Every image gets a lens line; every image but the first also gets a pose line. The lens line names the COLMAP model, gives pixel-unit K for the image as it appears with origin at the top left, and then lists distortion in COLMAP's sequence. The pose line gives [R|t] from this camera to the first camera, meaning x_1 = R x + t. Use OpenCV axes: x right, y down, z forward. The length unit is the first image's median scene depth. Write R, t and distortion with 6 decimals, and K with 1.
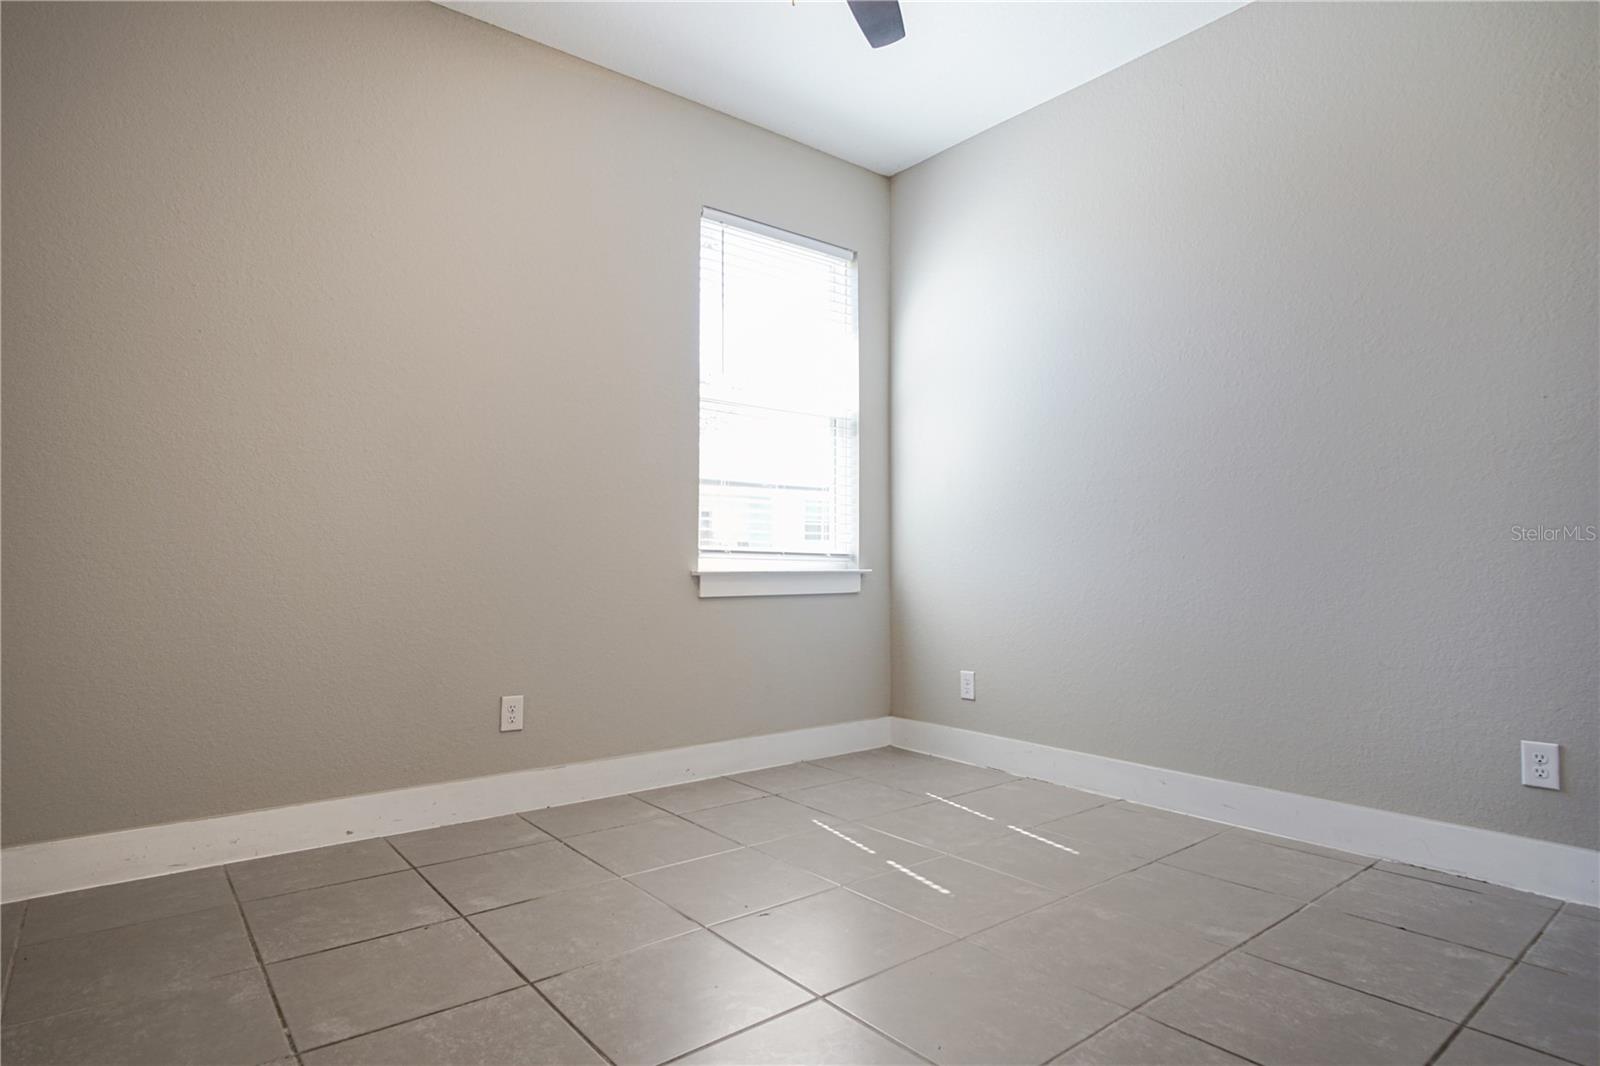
lens RADIAL K [[853.0, 0, 814.9], [0, 853.0, 537.2], [0, 0, 1]] dist [-0.017221, 0.000906]
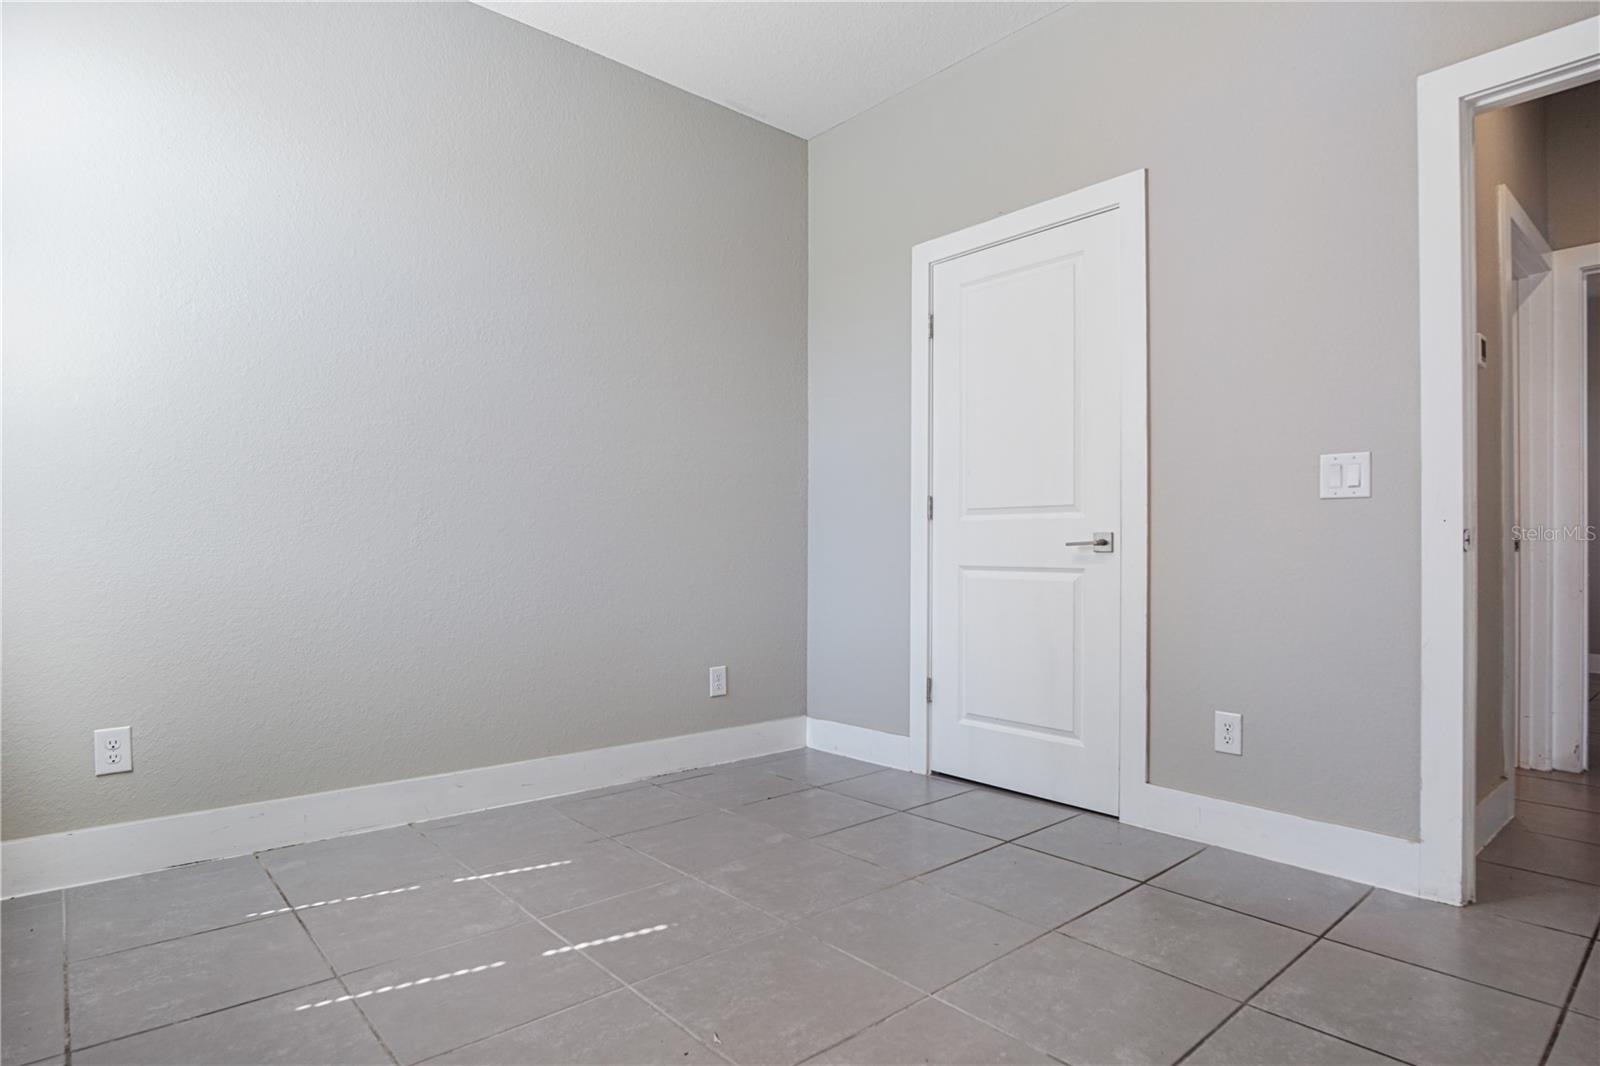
lens RADIAL K [[853.0, 0, 805.1], [0, 853.0, 539.2], [0, 0, 1]] dist [-0.017221, 0.000906]
pose [[-0.021131, 0.016319, 0.999644, -0.597249], [-0.034603, 0.999256, -0.017044, 0.023681], [-0.999178, -0.034951, -0.020550, 0.726209]]
